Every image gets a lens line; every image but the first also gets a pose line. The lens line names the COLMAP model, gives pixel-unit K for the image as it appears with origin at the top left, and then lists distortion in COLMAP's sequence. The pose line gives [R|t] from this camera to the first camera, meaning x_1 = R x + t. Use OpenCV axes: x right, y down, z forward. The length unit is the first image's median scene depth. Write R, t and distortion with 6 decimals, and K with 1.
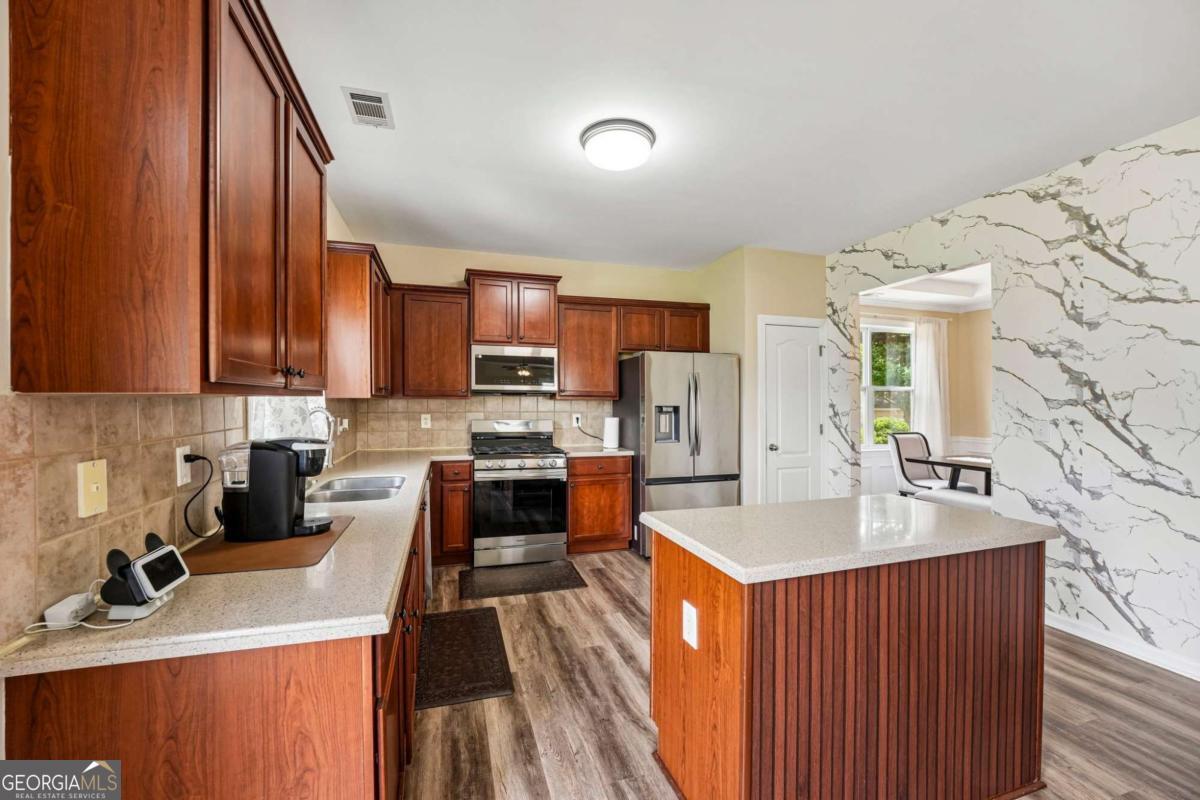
lens RADIAL K [[486.6, 0, 599.7], [0, 486.6, 398.2], [0, 0, 1]] dist [-0.030441, 0.004556]
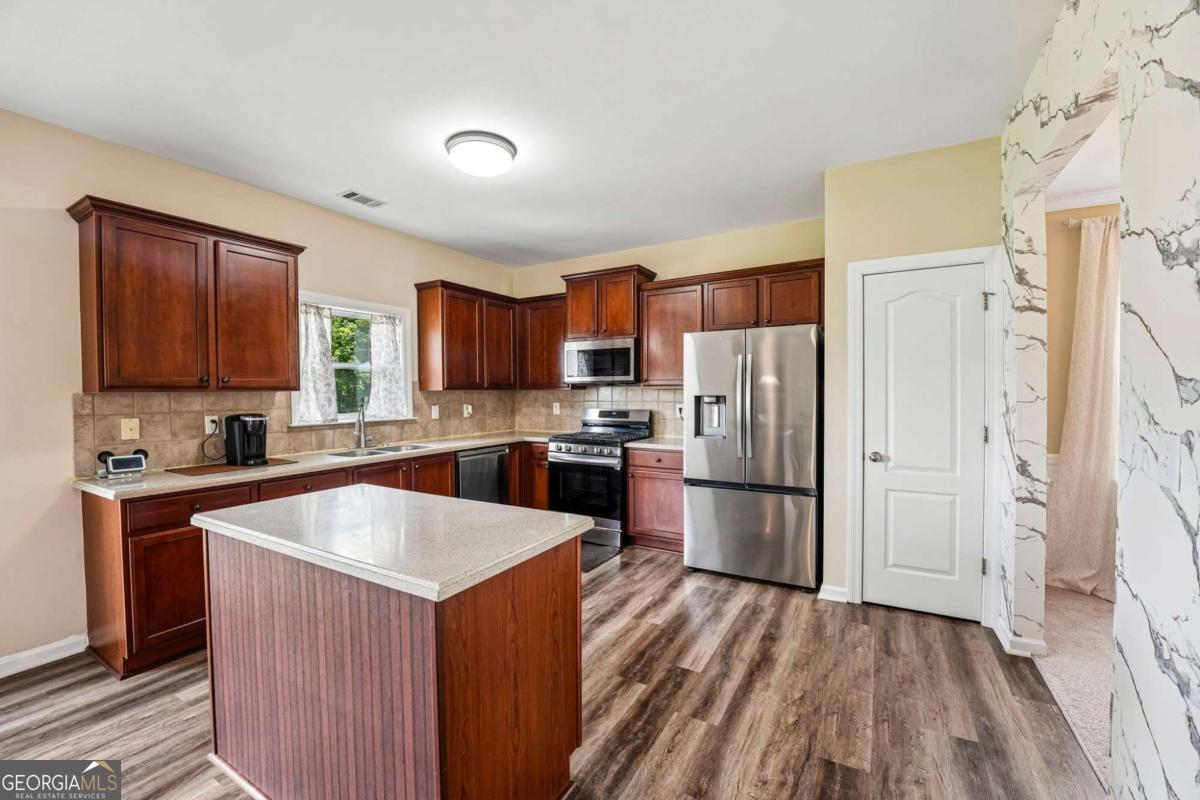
lens RADIAL K [[486.6, 0, 598.5], [0, 486.6, 397.9], [0, 0, 1]] dist [-0.030441, 0.004556]
pose [[0.673293, 0.001917, -0.739373, 0.626215], [0.014026, 0.999784, 0.015365, 0.004070], [0.739243, -0.020715, 0.673120, 0.283095]]
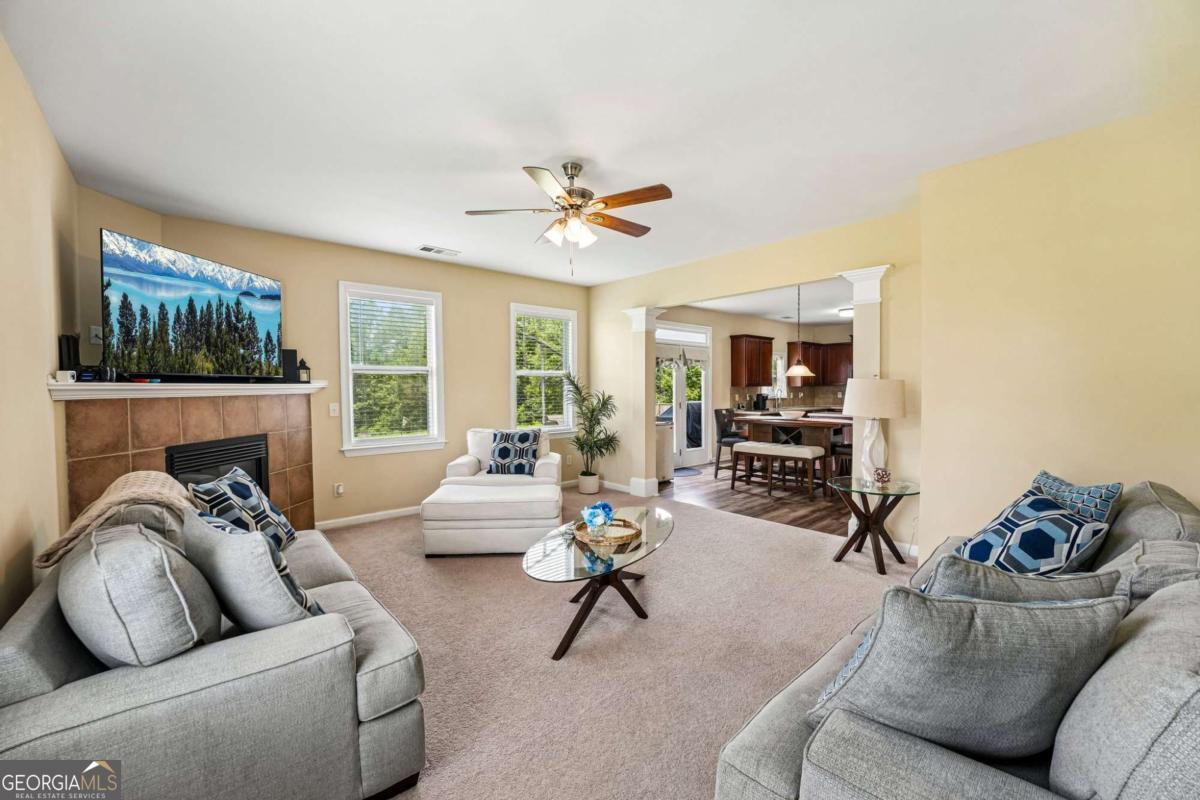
lens RADIAL K [[486.6, 0, 600.2], [0, 486.6, 398.3], [0, 0, 1]] dist [-0.030441, 0.004556]
pose [[0.423827, 0.017386, -0.905576, 1.462582], [0.009752, 0.999670, 0.023756, -0.007503], [0.905691, -0.018900, 0.423518, -1.258769]]
